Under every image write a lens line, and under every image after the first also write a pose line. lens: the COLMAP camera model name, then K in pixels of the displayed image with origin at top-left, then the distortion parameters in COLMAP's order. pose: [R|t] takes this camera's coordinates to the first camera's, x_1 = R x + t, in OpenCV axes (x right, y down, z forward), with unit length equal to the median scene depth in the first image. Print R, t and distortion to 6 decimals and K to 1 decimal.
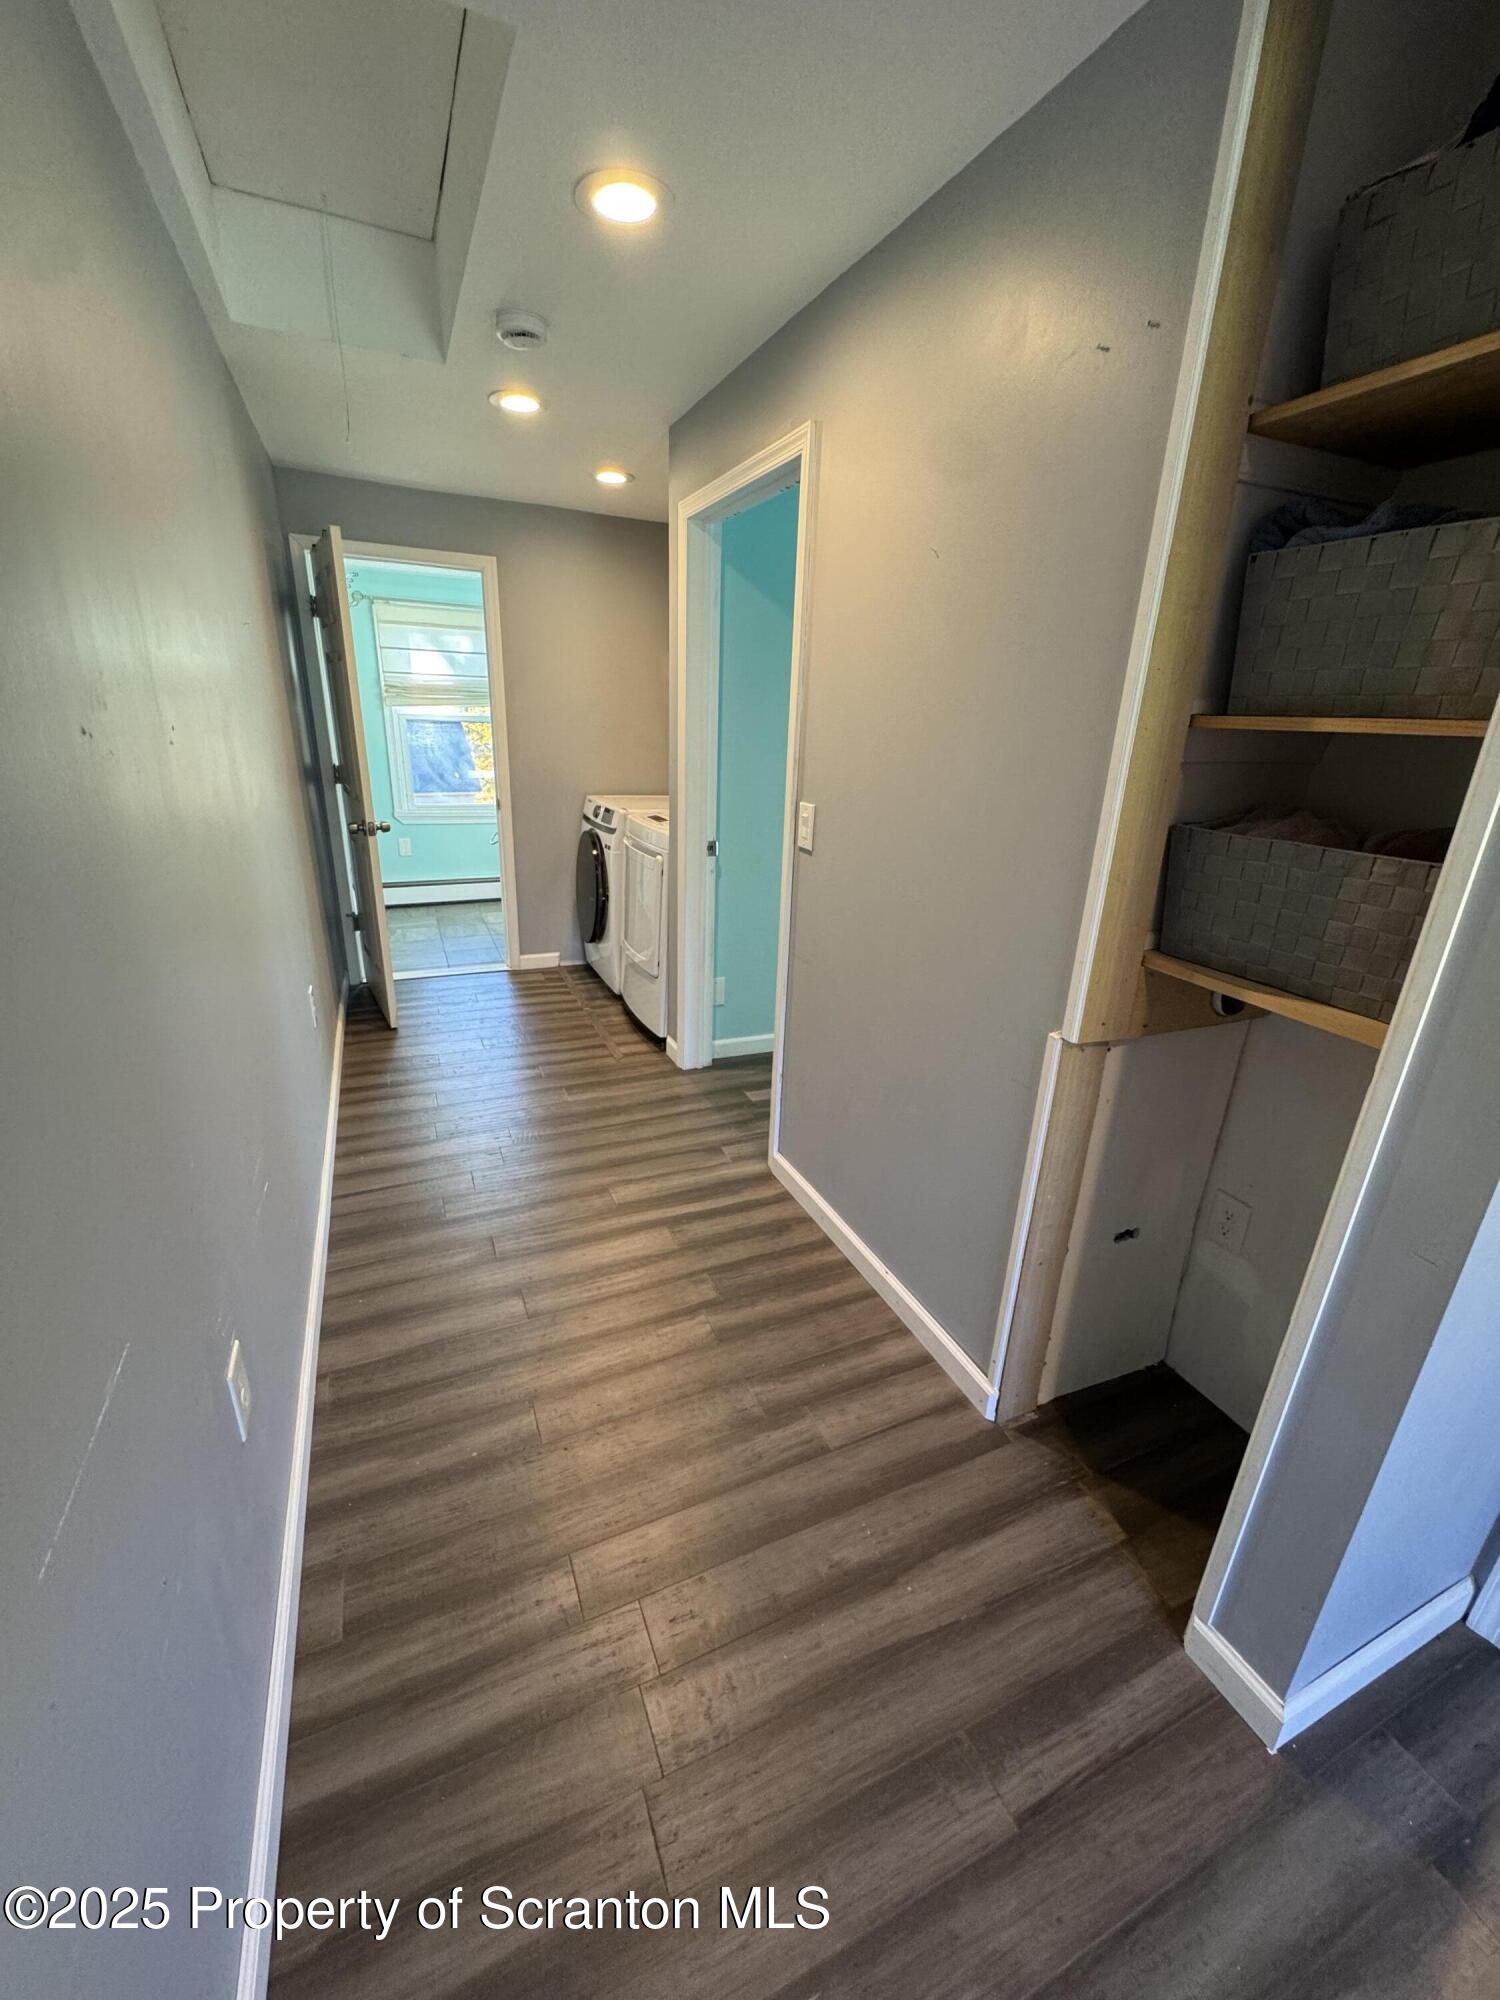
lens RADIAL K [[798.6, 0, 749.1], [0, 798.6, 996.8], [0, 0, 1]] dist [-0.001962, 0.000096]
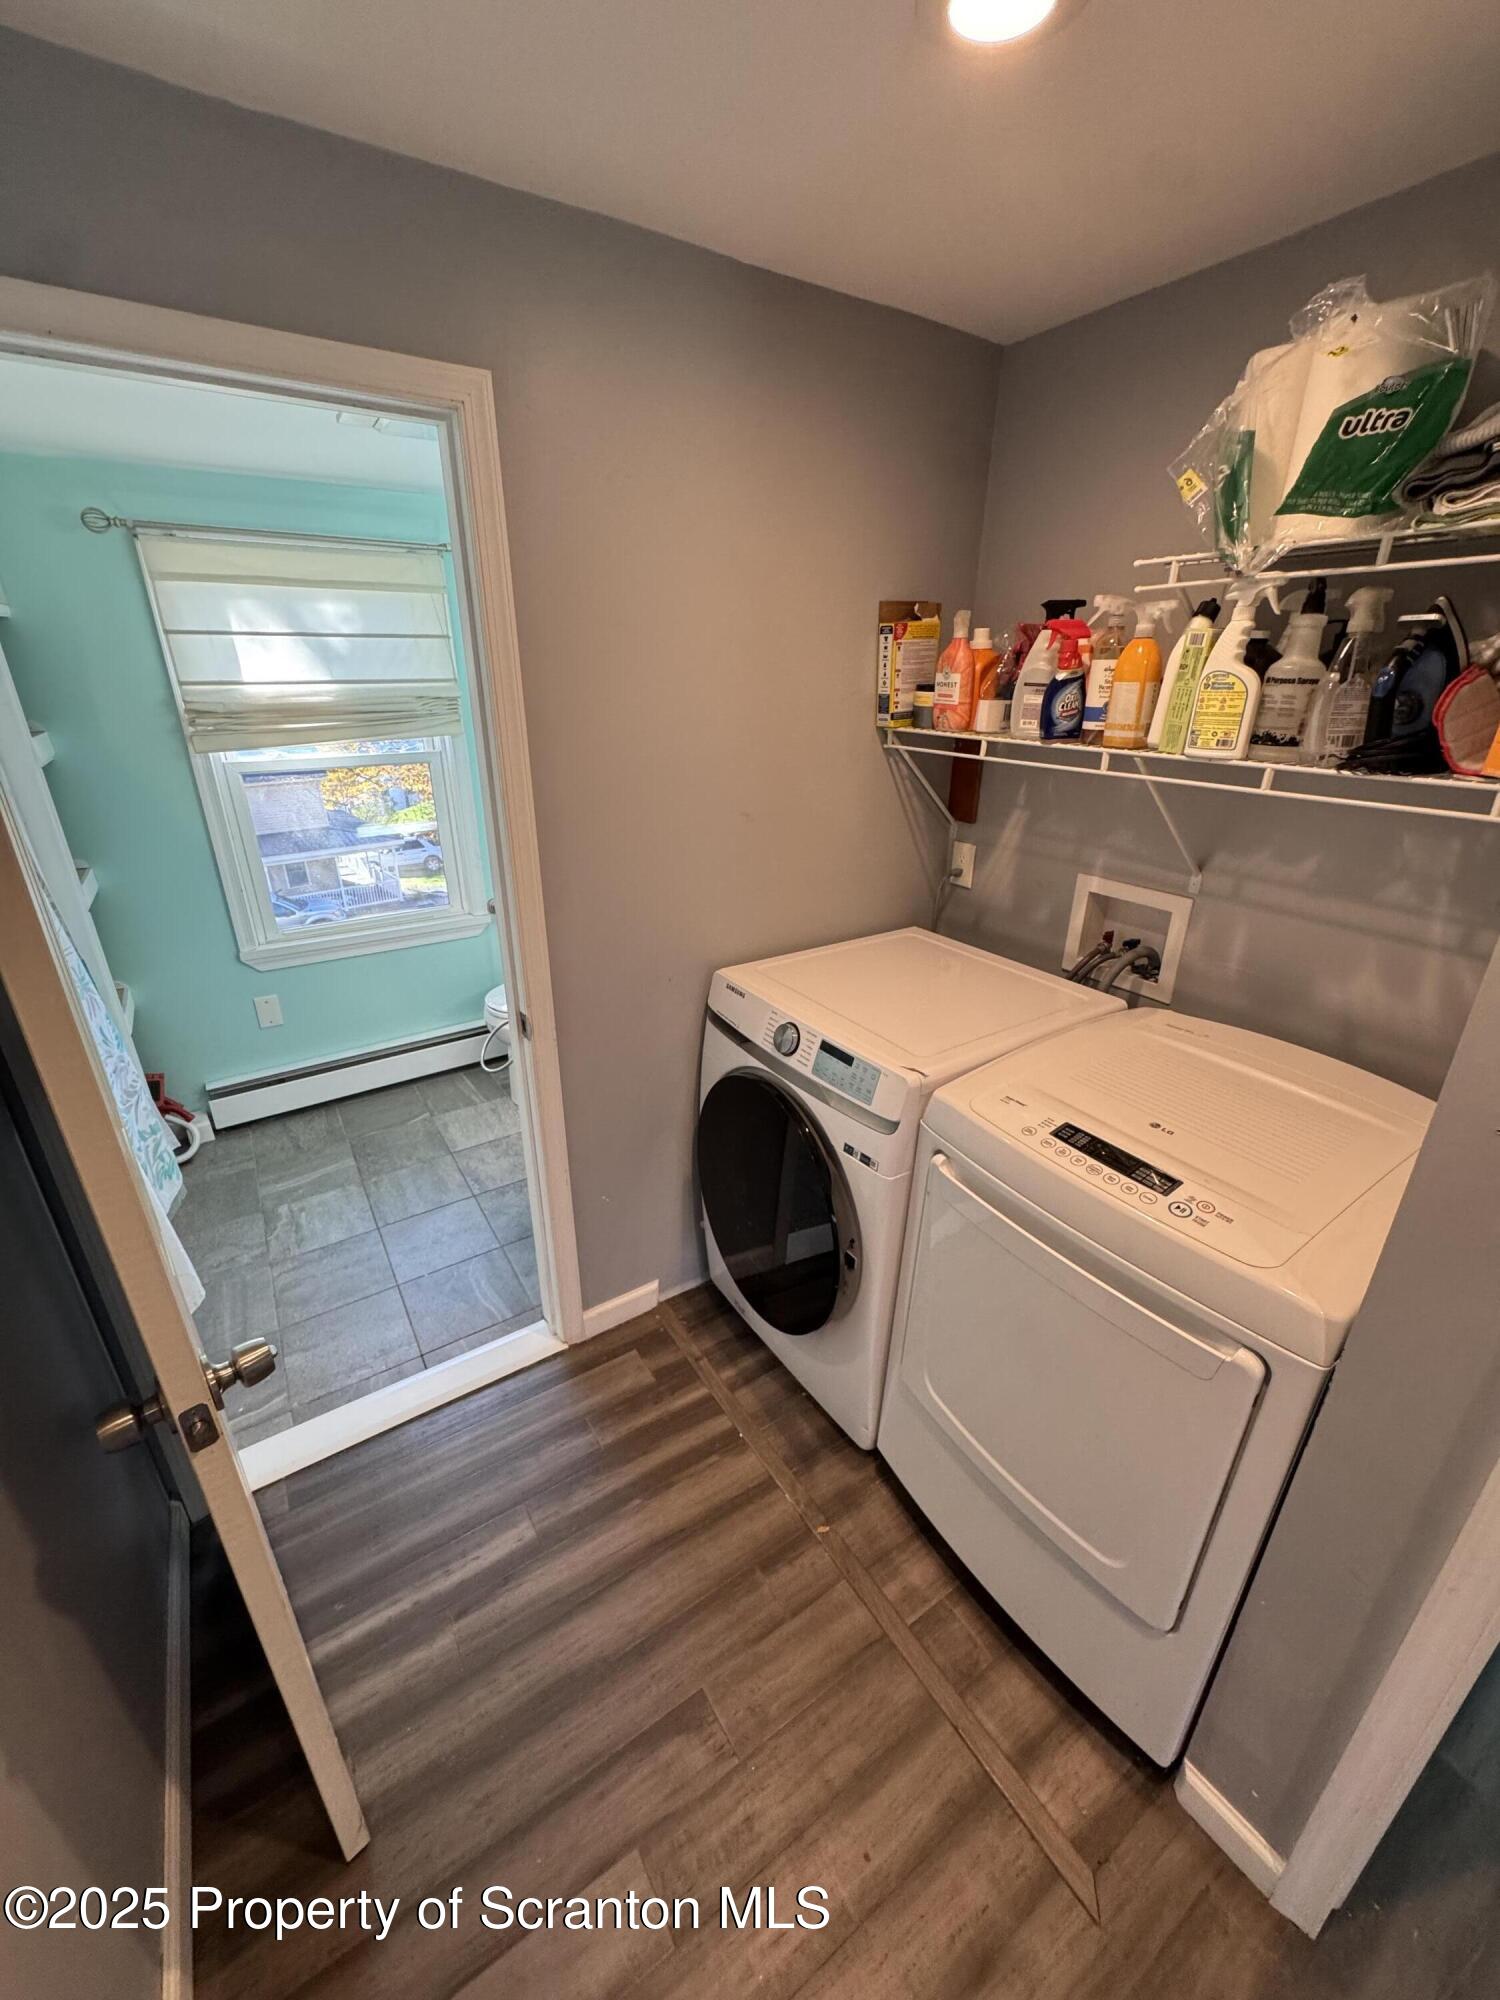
lens RADIAL K [[798.6, 0, 744.4], [0, 798.6, 997.6], [0, 0, 1]] dist [-0.001962, 0.000096]
pose [[0.985714, -0.096459, 0.138073, -0.261767], [0.088668, 0.994160, 0.061517, -0.275389], [-0.143201, -0.048395, 0.988510, 0.588532]]
